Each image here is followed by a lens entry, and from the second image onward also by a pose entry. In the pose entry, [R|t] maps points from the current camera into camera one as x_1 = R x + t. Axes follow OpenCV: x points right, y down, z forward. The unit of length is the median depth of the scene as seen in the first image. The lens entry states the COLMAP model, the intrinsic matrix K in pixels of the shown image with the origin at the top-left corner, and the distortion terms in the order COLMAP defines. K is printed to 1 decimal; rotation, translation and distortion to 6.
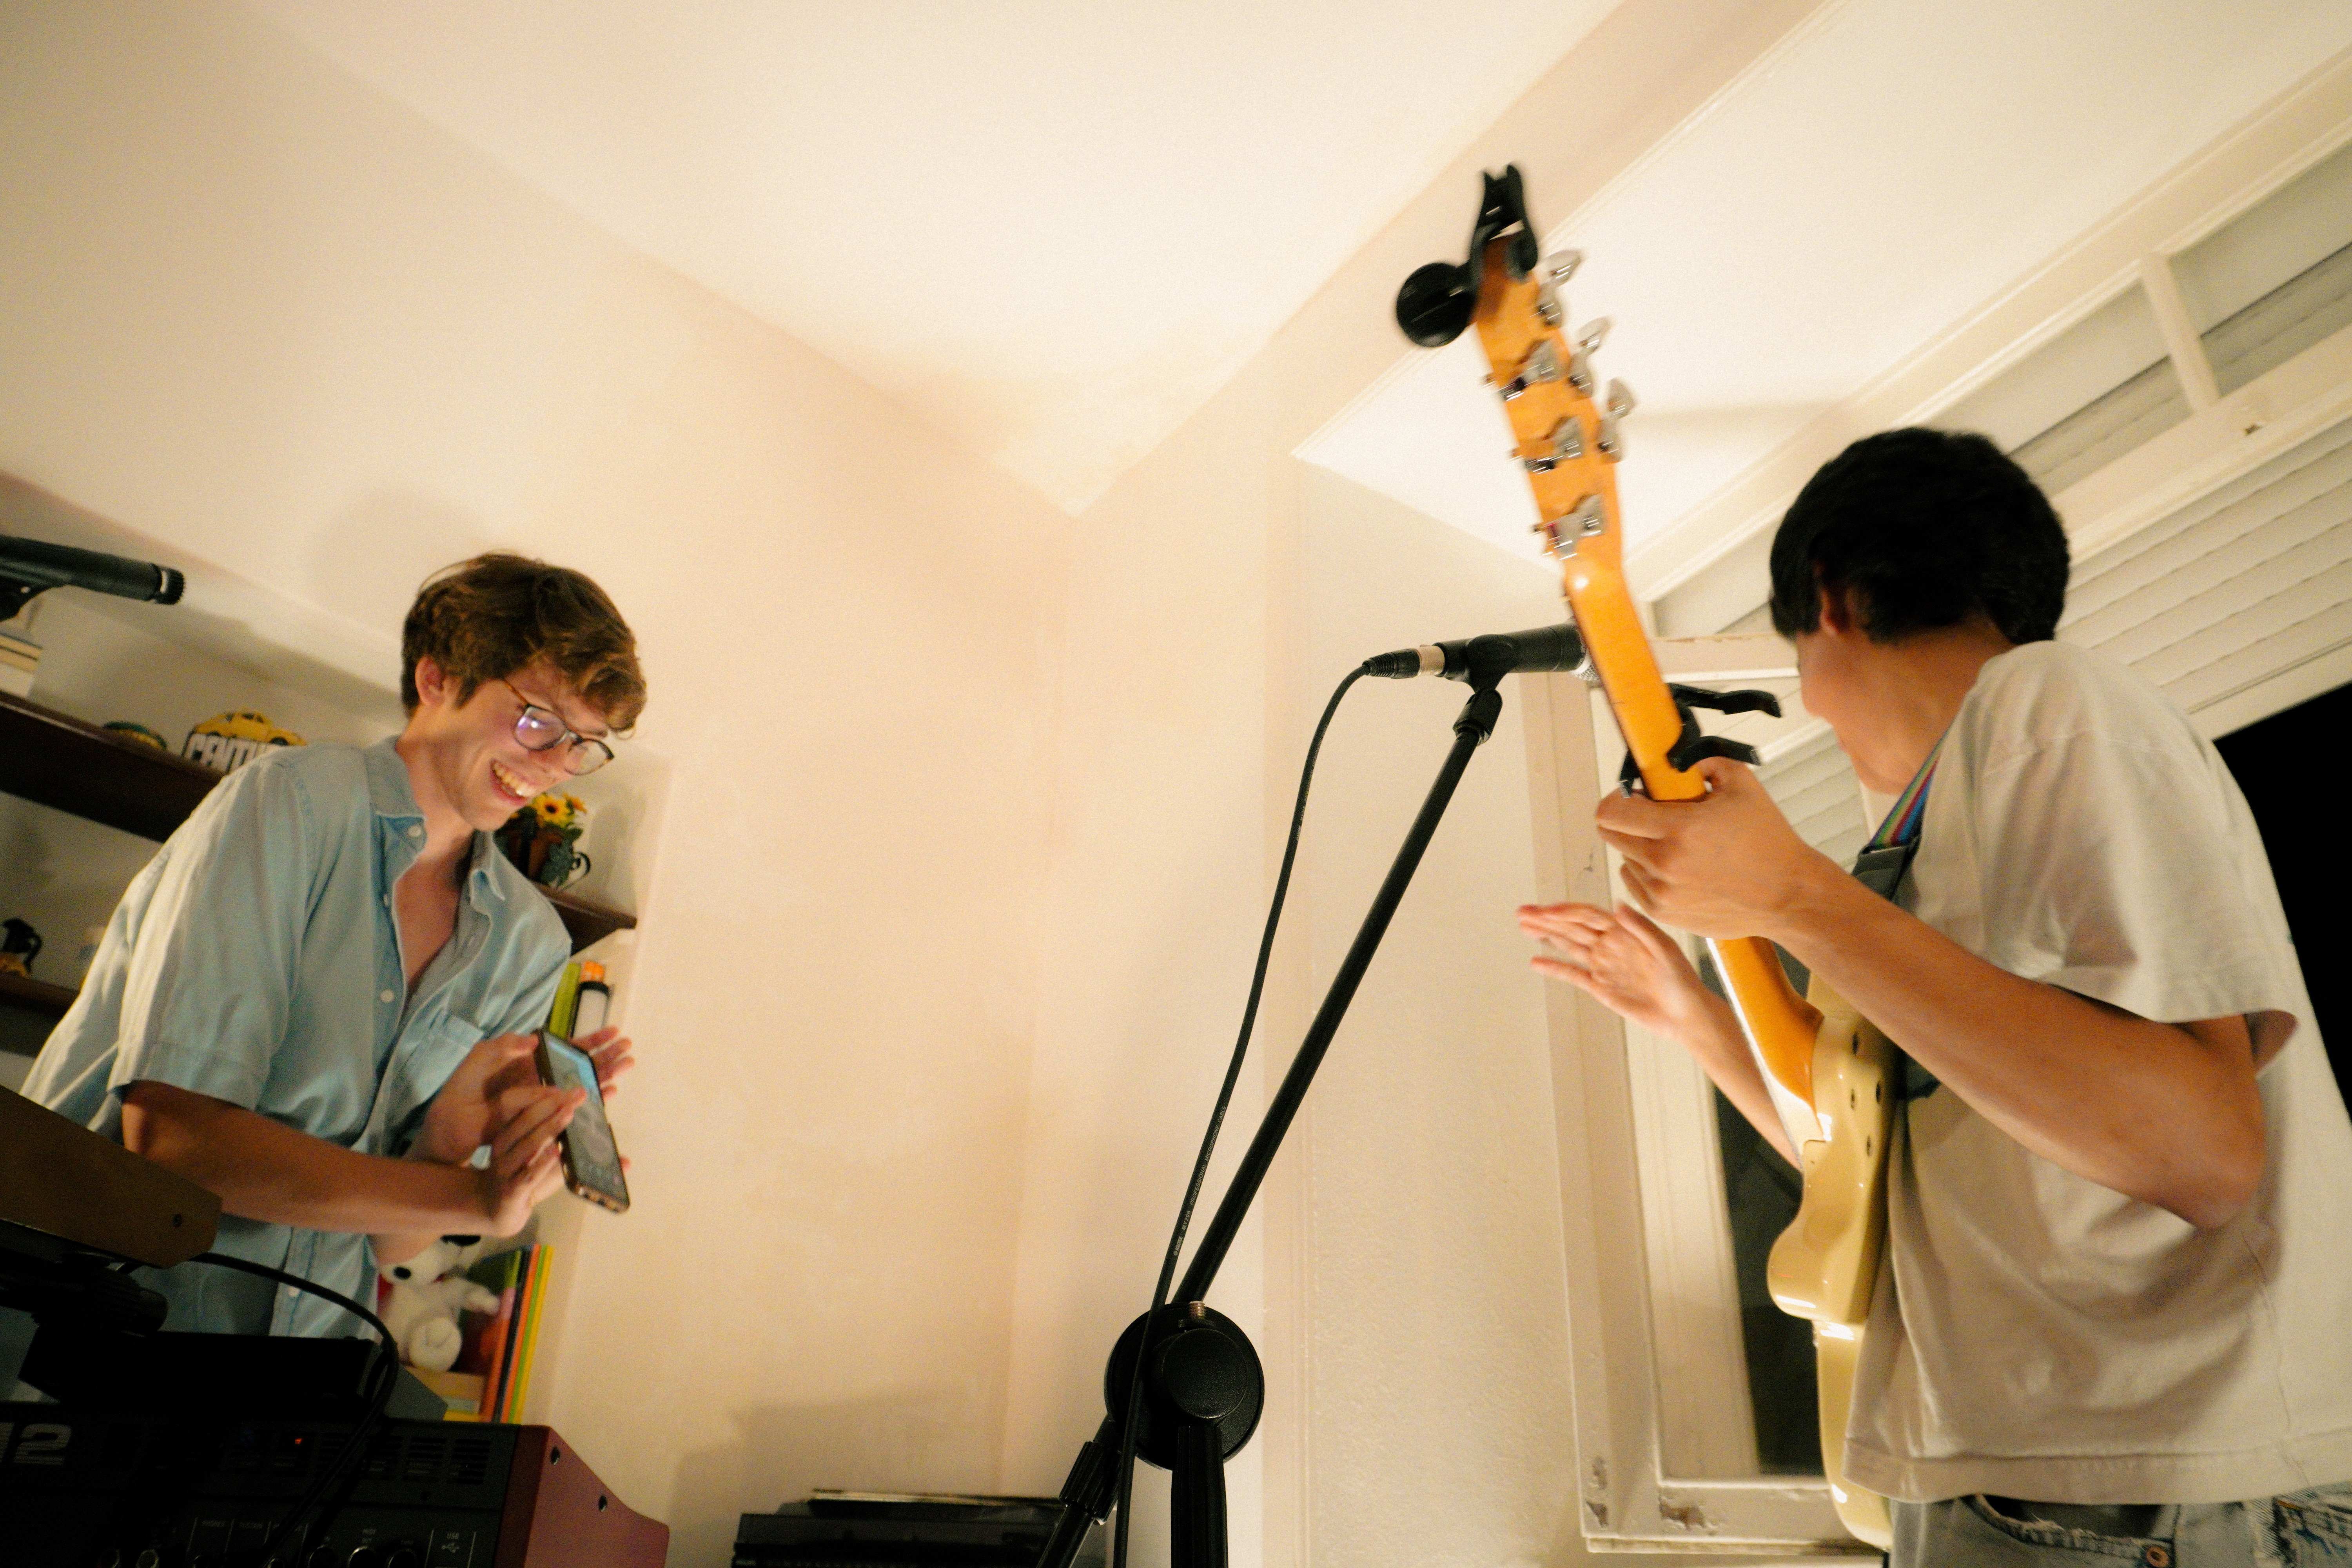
lens RADIAL K [[1725.2, 0, 1180.1], [0, 1725.2, 852.6], [0, 0, 1]] dist [-0.050782, 0.057435]
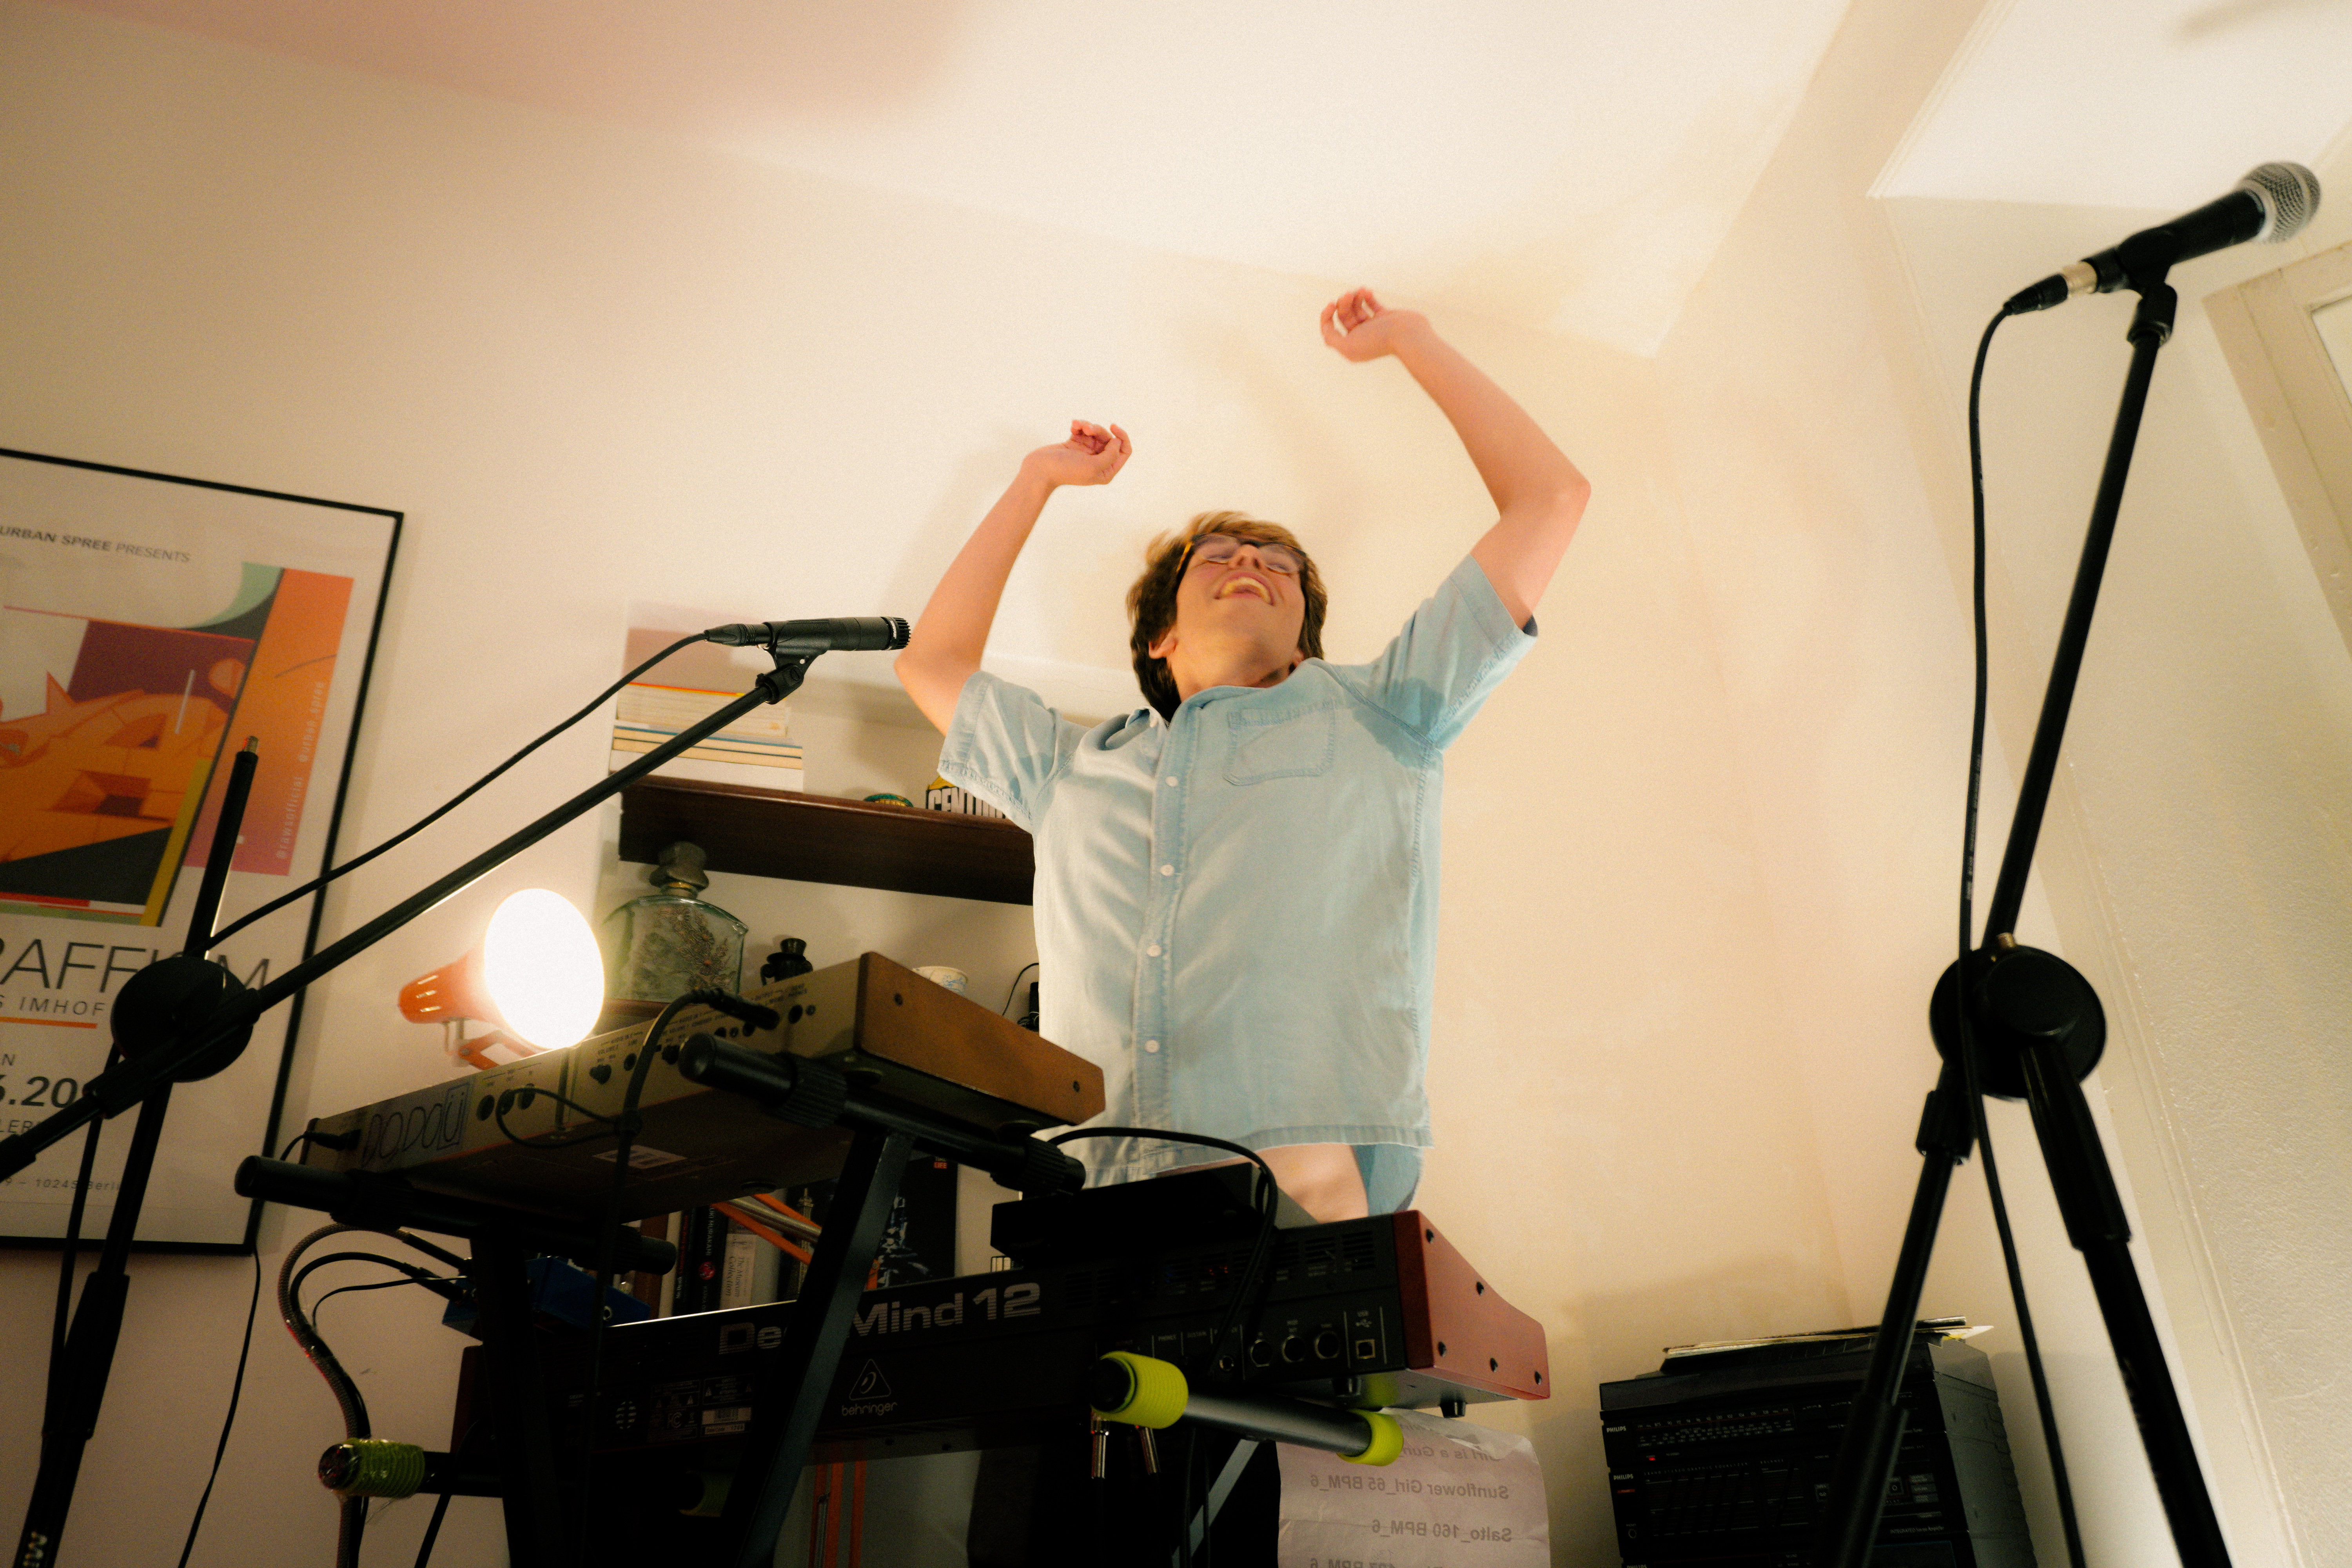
lens RADIAL K [[1788.3, 0, 1176.0], [0, 1788.3, 784.0], [0, 0, 1]] dist [-0.038345, 0.052863]
pose [[0.893891, -0.264667, -0.361814, -0.016109], [0.264571, 0.963027, -0.050809, 0.070977], [0.361884, -0.050308, 0.930865, -0.085030]]
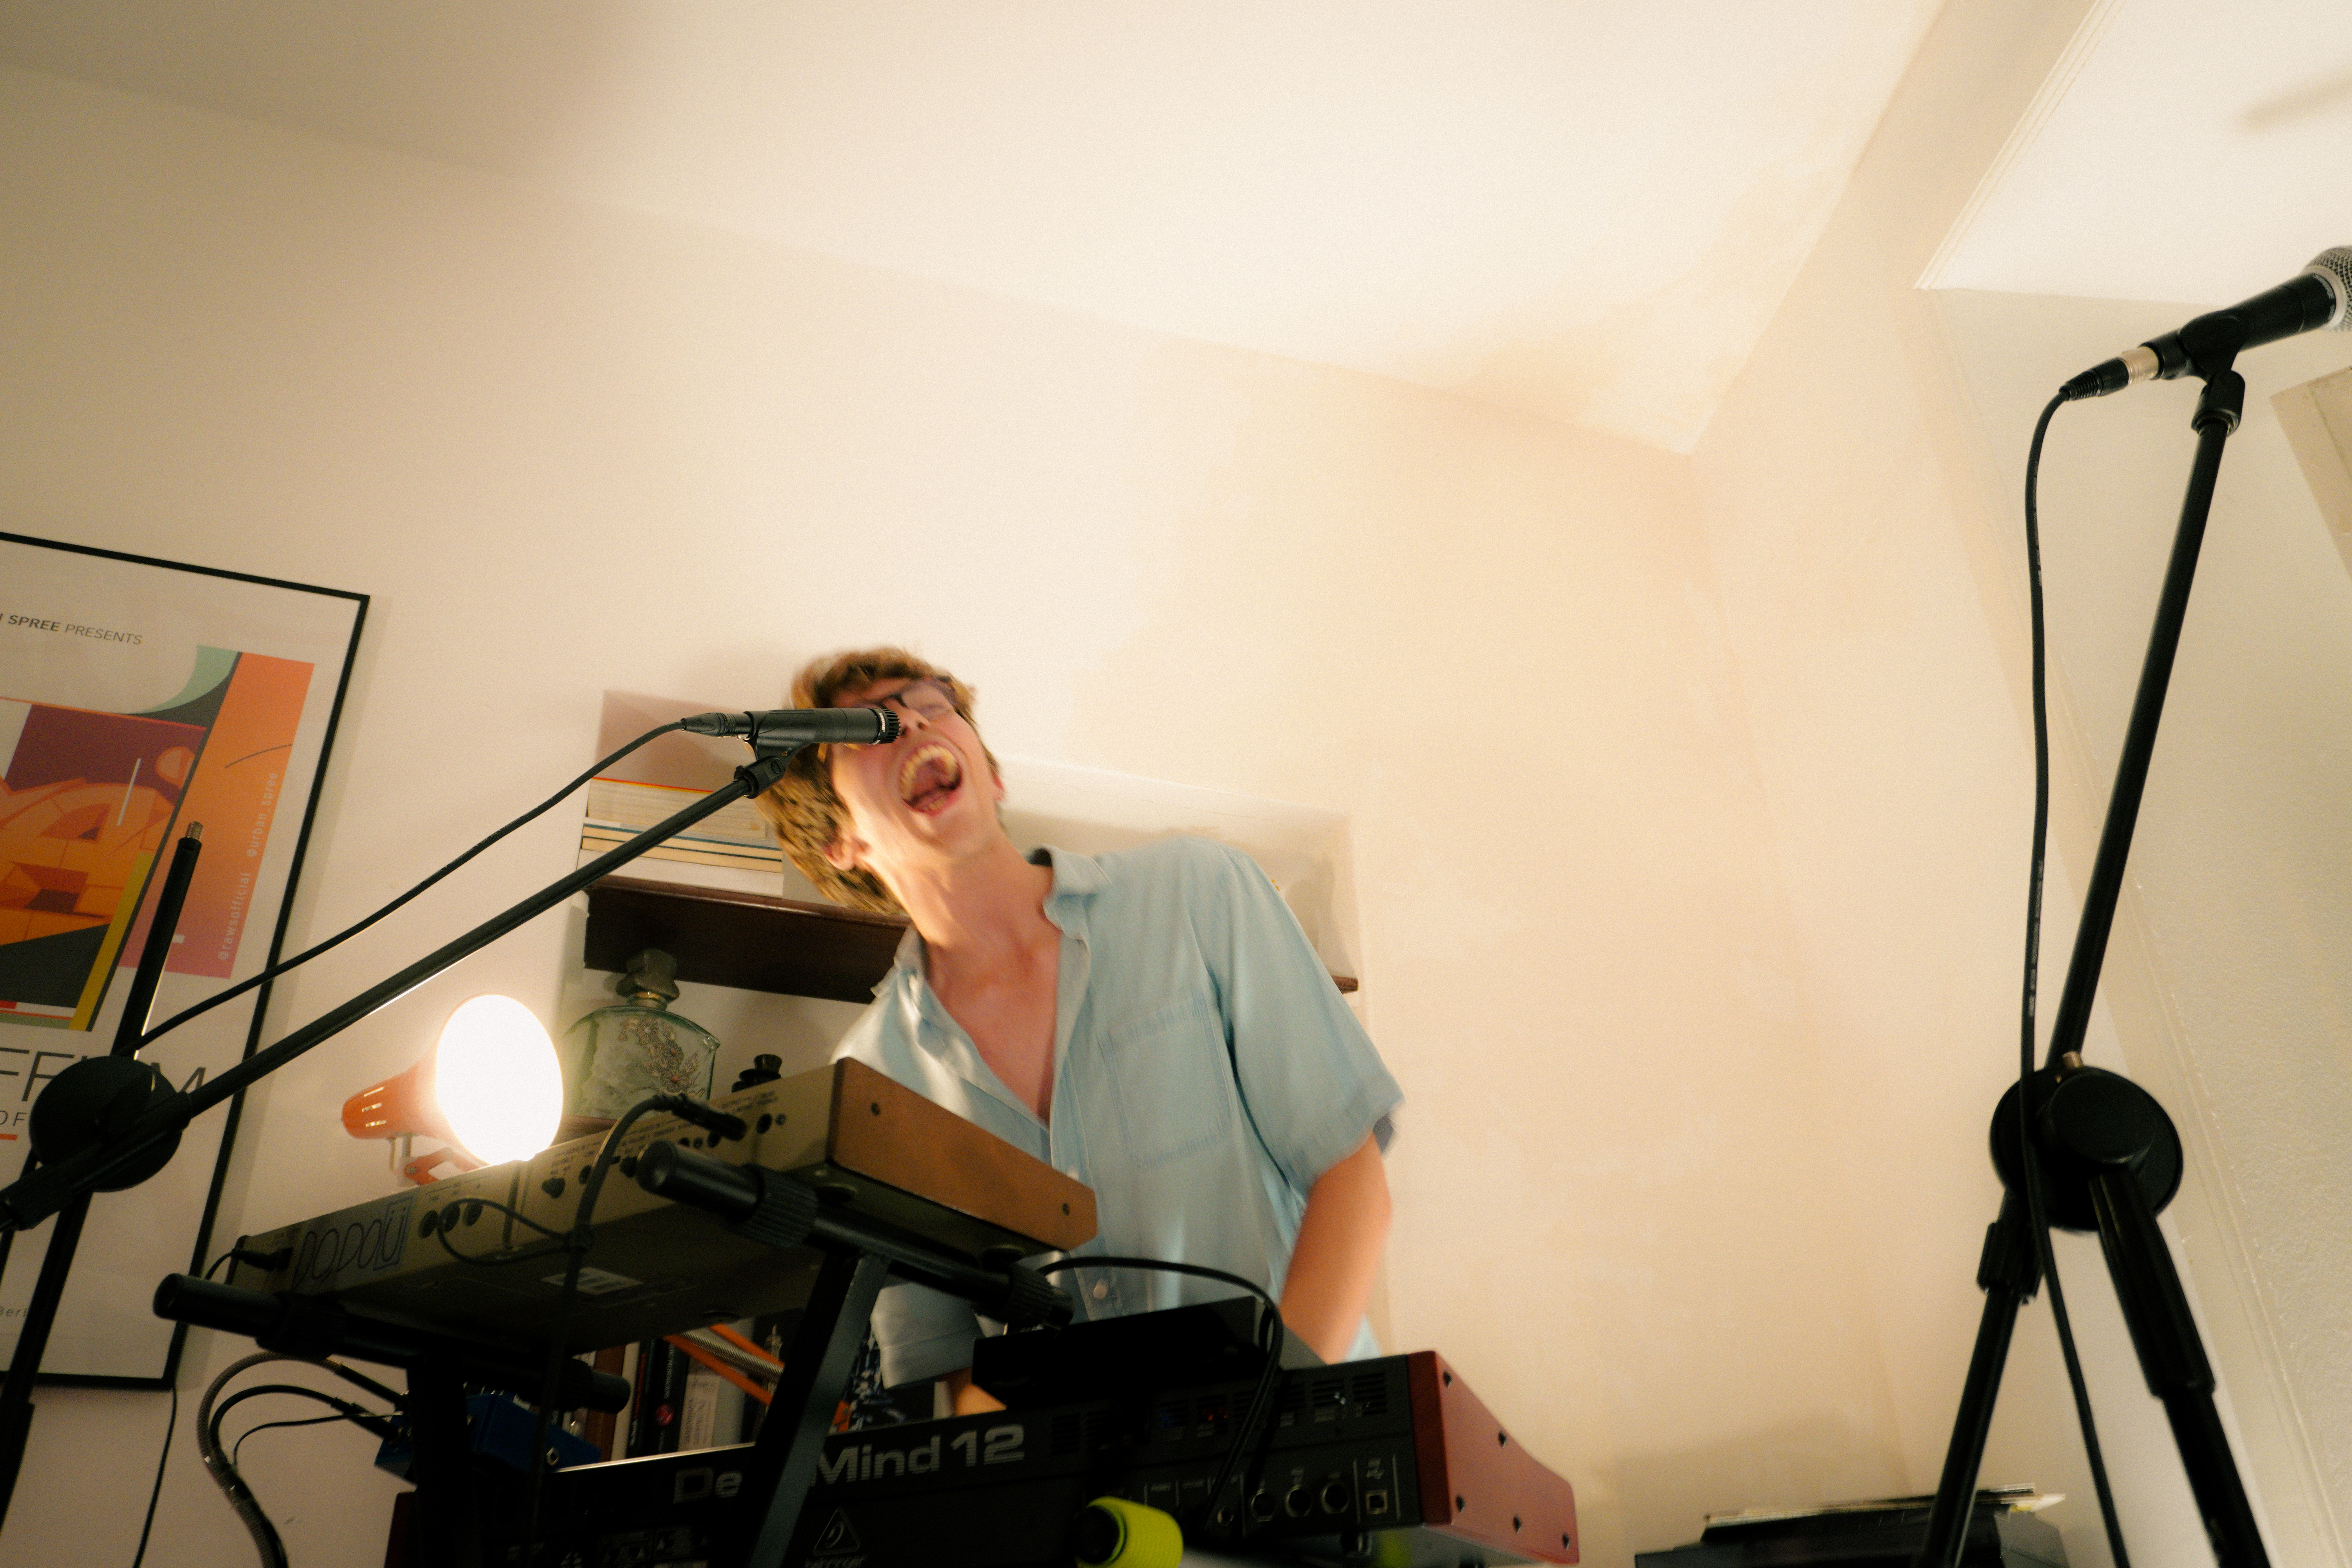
lens RADIAL K [[1909.3, 0, 1176.0], [0, 1909.3, 784.0], [0, 0, 1]] dist [-0.055338, 0.086764]
pose [[0.896420, -0.273479, -0.348770, -0.018224], [0.250446, 0.961807, -0.110470, 0.079009], [0.365661, 0.011680, 0.930675, -0.081588]]
